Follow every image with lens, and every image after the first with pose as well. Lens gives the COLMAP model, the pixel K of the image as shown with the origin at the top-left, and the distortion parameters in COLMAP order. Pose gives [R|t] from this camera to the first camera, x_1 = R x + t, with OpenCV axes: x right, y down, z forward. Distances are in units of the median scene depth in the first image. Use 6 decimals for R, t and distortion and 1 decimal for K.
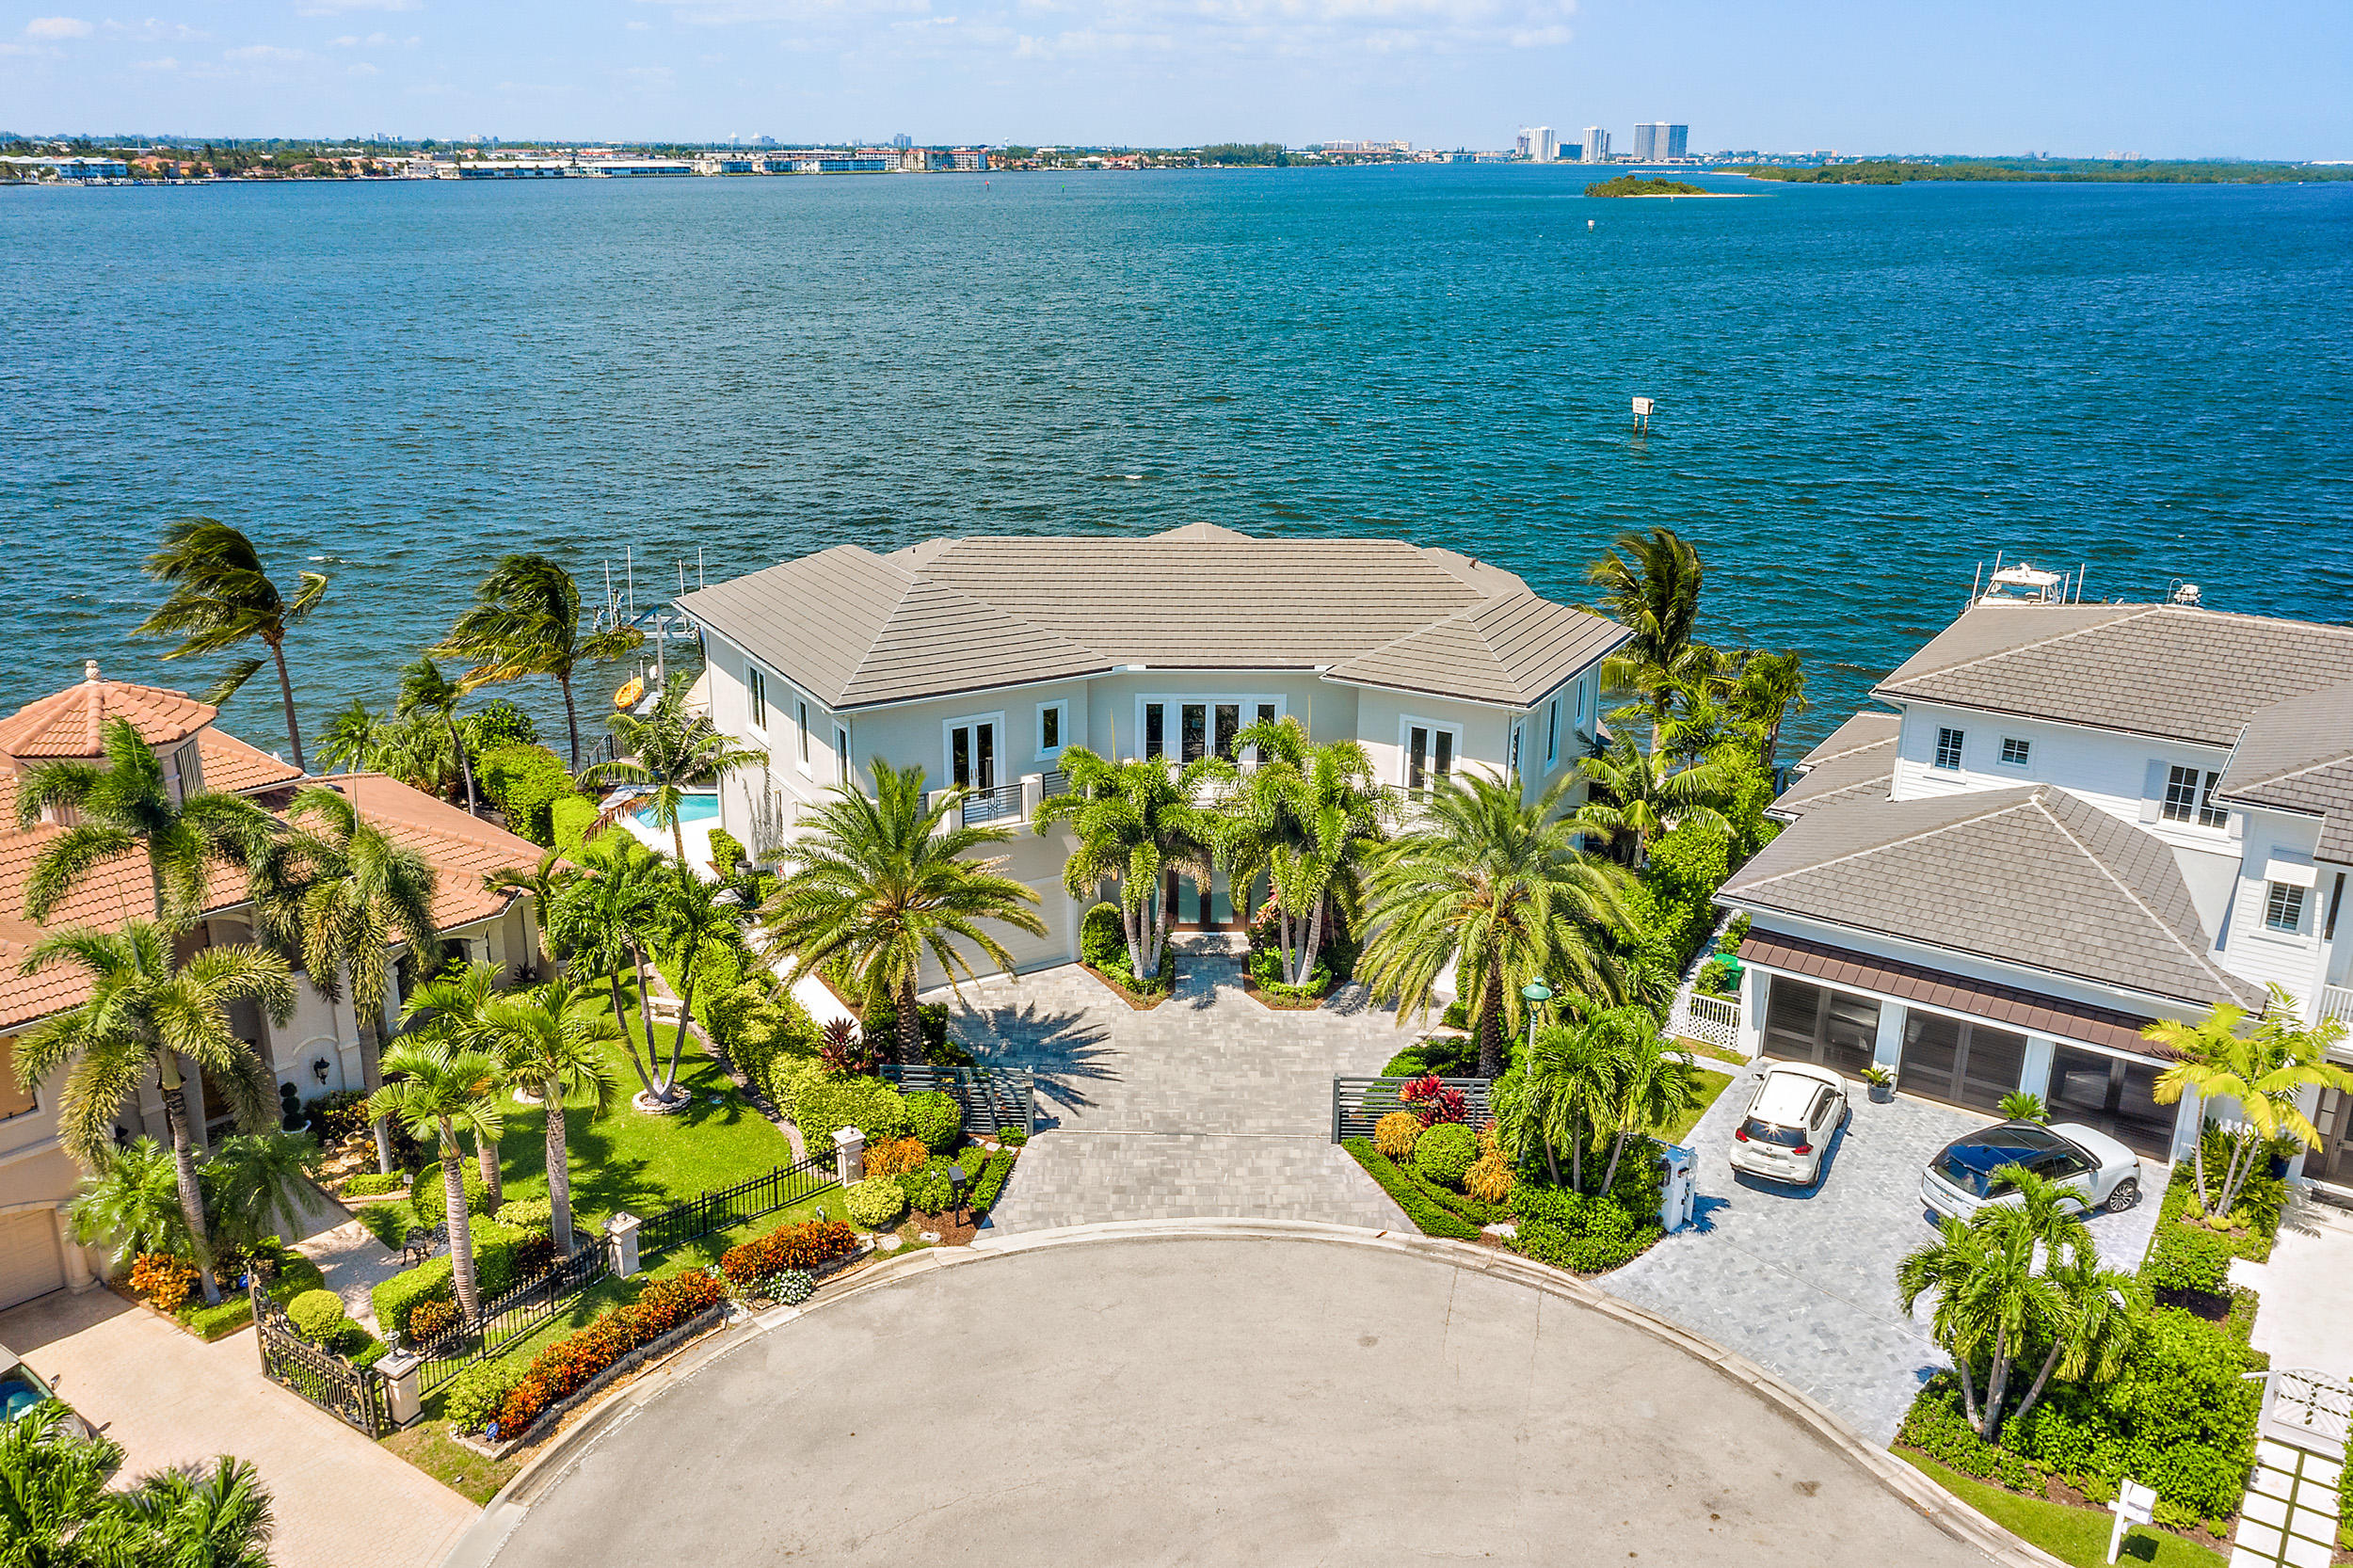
lens RADIAL K [[1897.9, 0, 1177.2], [0, 1897.9, 787.0], [0, 0, 1]] dist [0.003711, 0.003662]
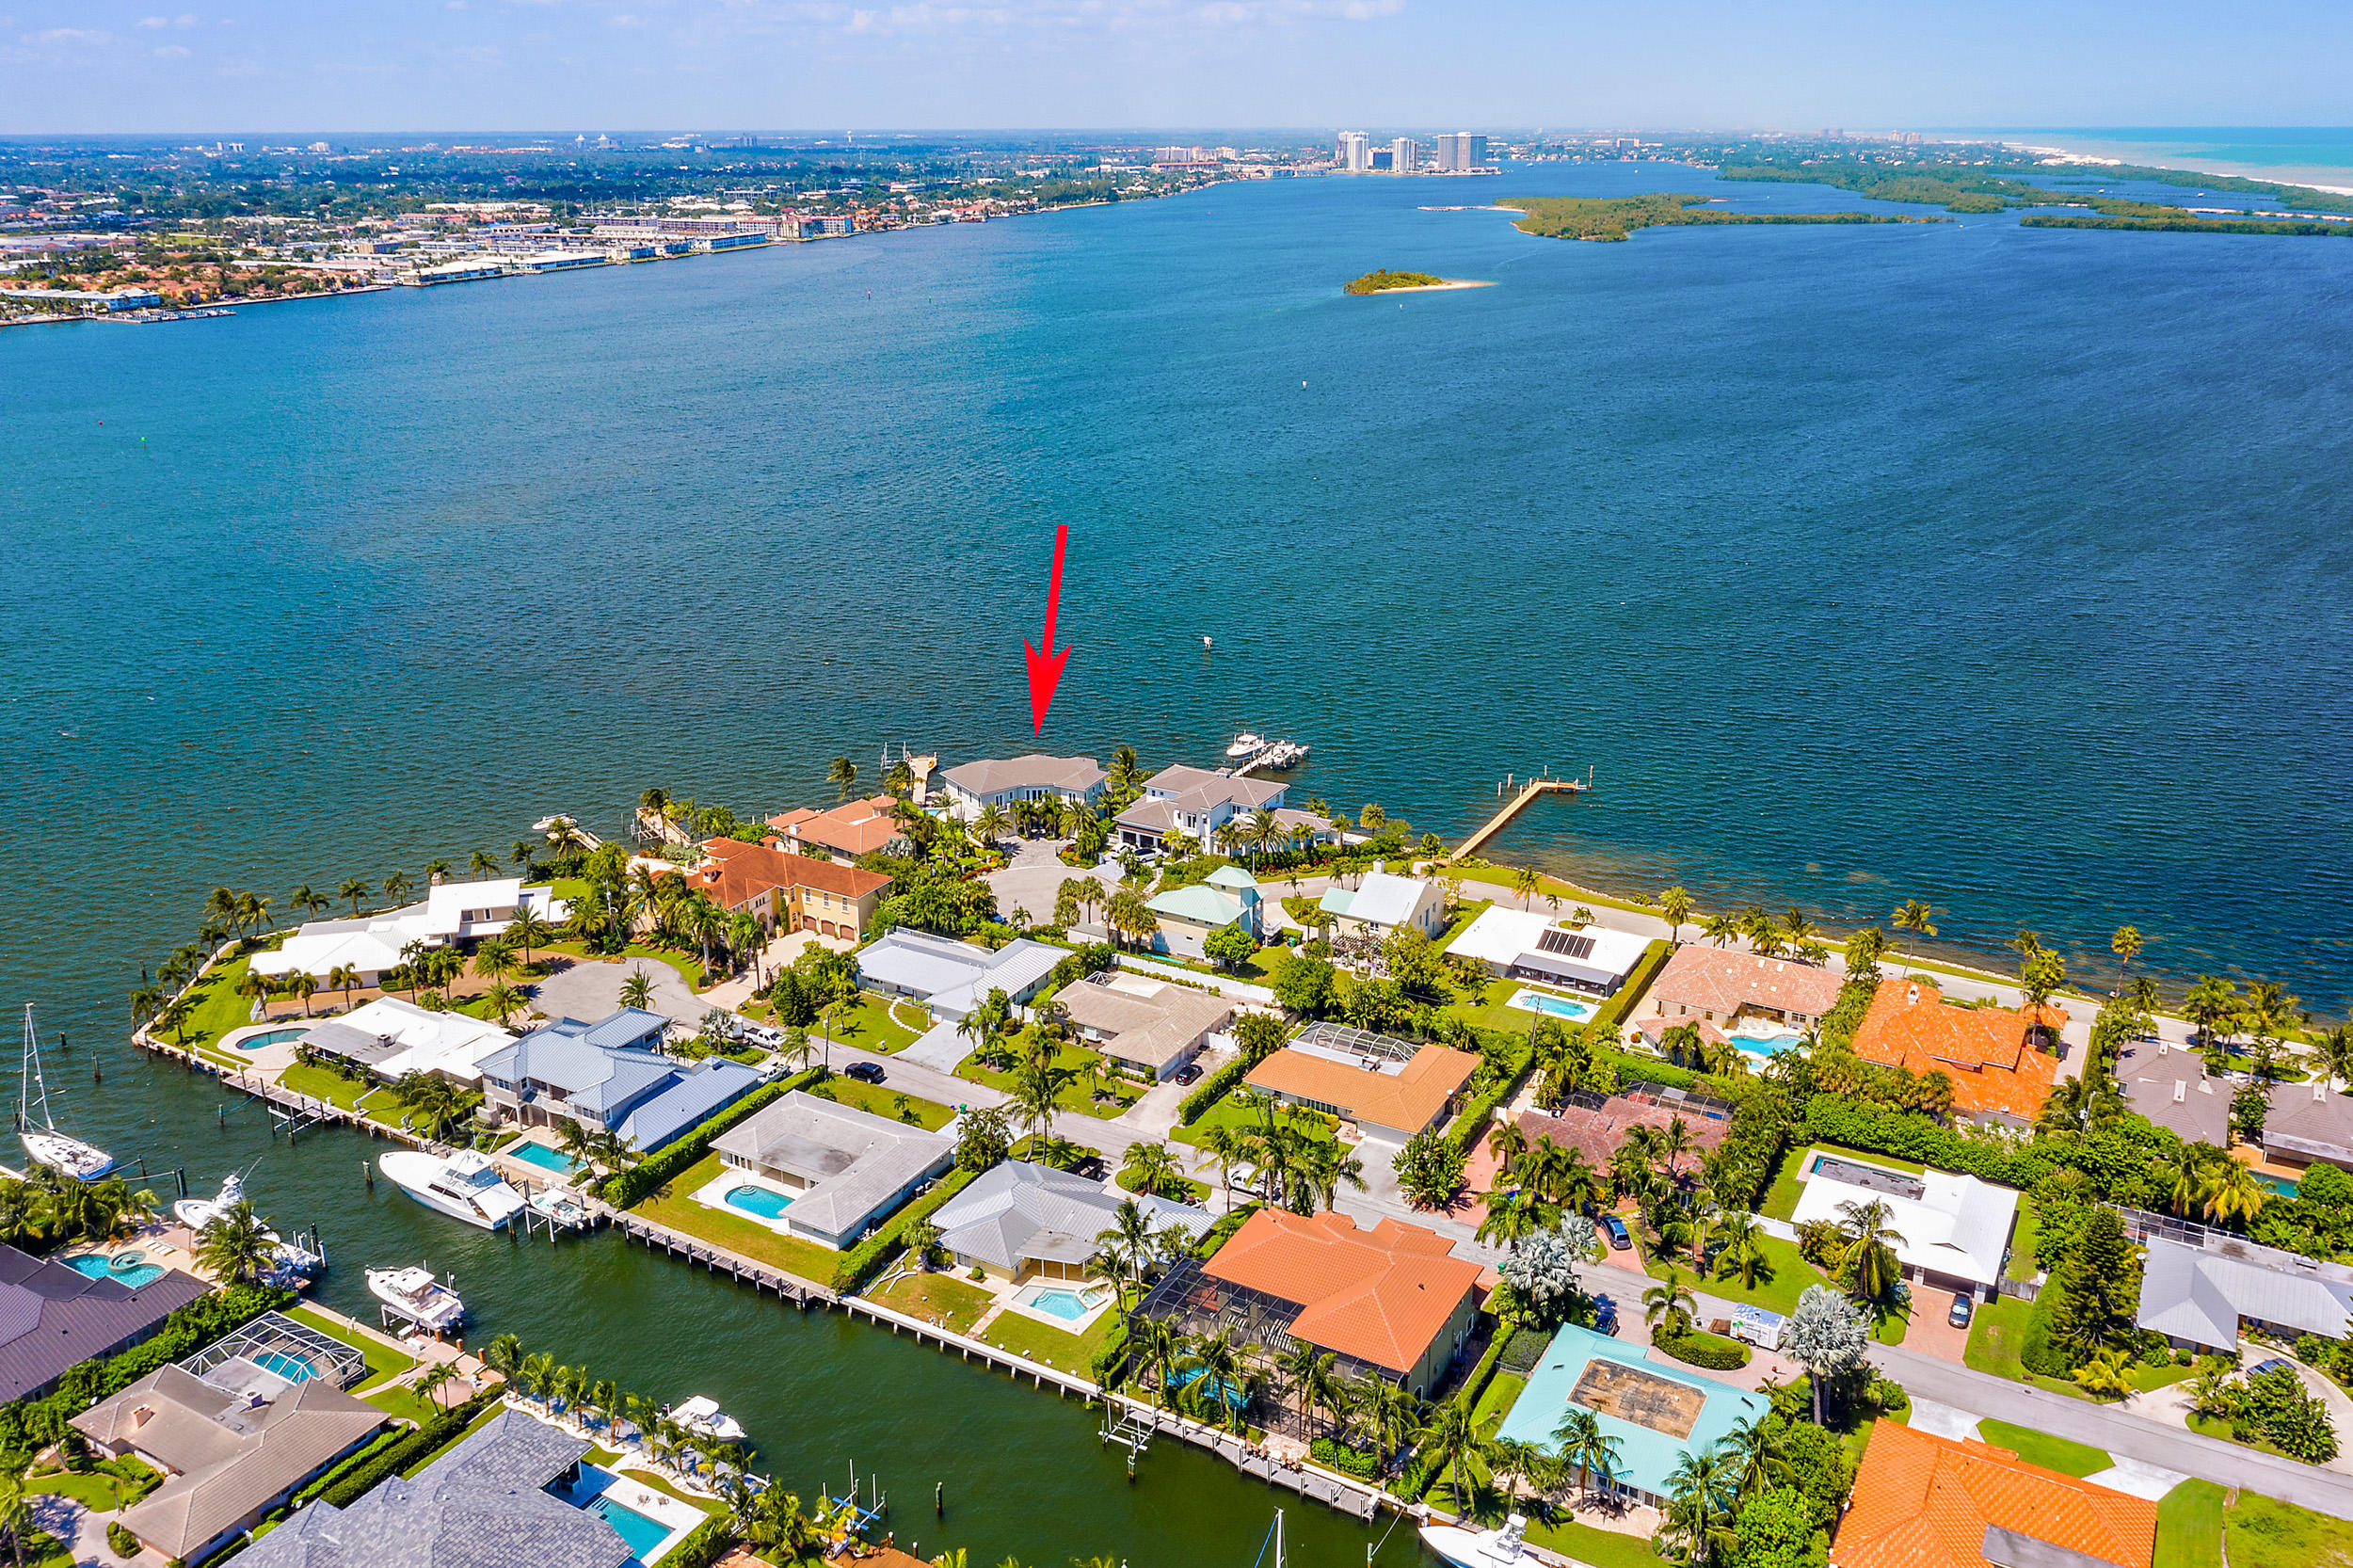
lens RADIAL K [[1897.9, 0, 1173.4], [0, 1897.9, 785.5], [0, 0, 1]] dist [0.003711, 0.003662]
pose [[0.996883, -0.038816, 0.068678, 0.037179], [0.037722, 0.999141, 0.017152, -0.154900], [-0.069285, -0.014508, 0.997491, -5.245973]]
